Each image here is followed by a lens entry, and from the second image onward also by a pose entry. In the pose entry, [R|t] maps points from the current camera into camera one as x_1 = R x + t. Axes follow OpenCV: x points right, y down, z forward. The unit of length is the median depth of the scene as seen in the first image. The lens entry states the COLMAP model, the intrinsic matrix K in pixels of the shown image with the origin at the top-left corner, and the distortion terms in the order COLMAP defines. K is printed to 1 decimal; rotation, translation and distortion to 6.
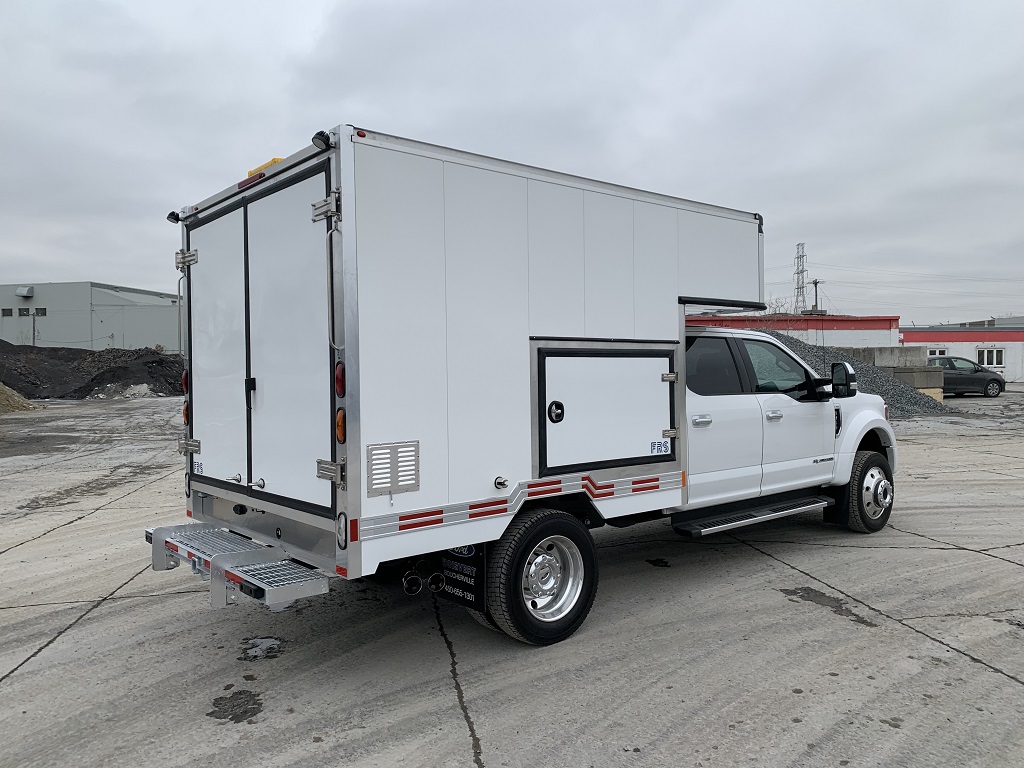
lens RADIAL K [[812.1, 0, 508.4], [0, 812.1, 385.5], [0, 0, 1]] dist [-0.000058, 0.001577]
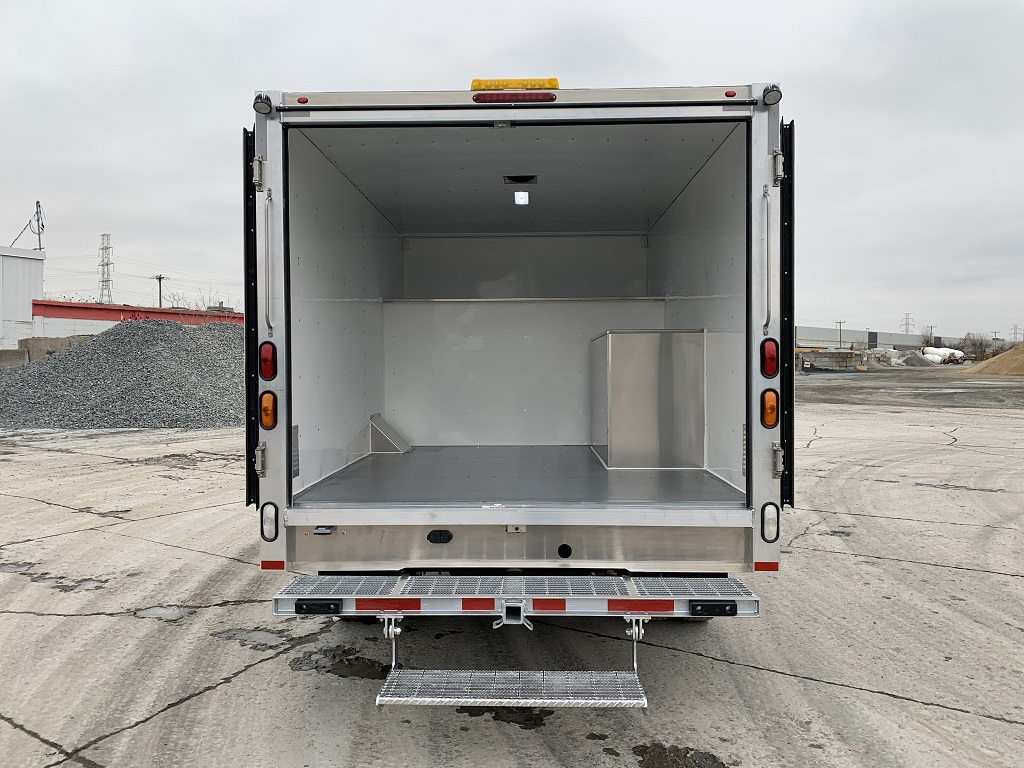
lens RADIAL K [[812.1, 0, 510.5], [0, 812.1, 380.2], [0, 0, 1]] dist [-0.000058, 0.001577]
pose [[0.653302, -0.004856, 0.757082, -0.806844], [0.009337, 0.999955, -0.001643, 0.013620], [-0.757040, 0.008142, 0.653318, 0.458519]]
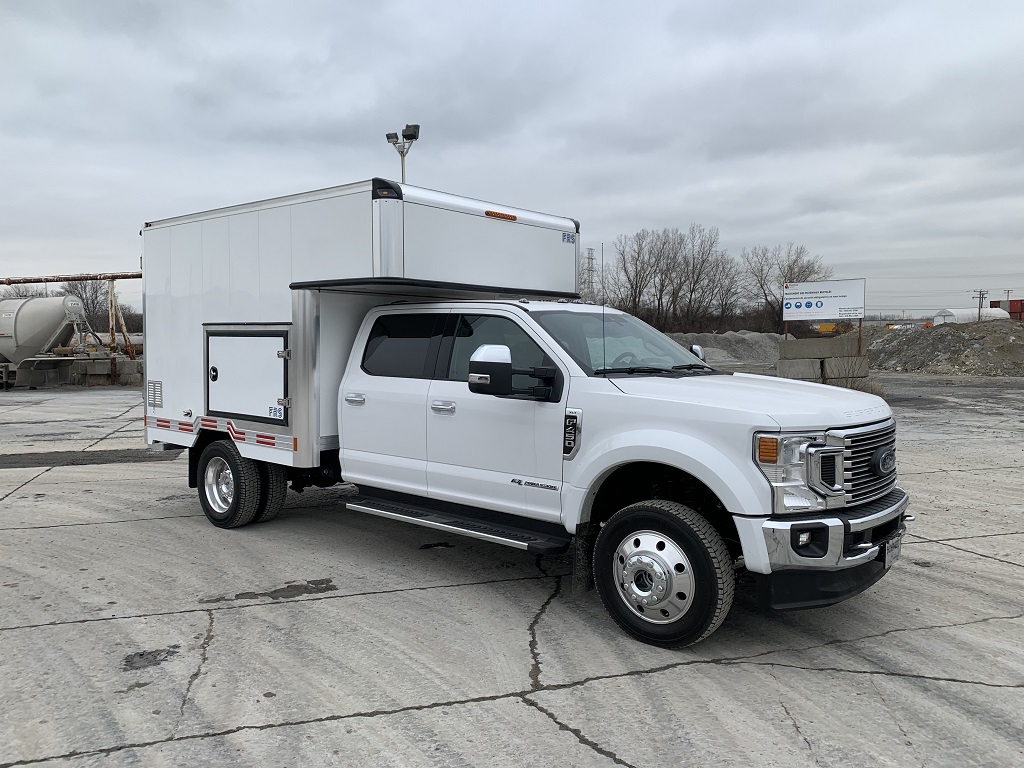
lens RADIAL K [[812.1, 0, 509.0], [0, 812.1, 380.9], [0, 0, 1]] dist [-0.000058, 0.001577]
pose [[0.148087, 0.058601, -0.987237, 1.430893], [-0.028963, 0.998072, 0.054900, -0.045987], [0.988550, 0.020463, 0.149498, 1.170662]]
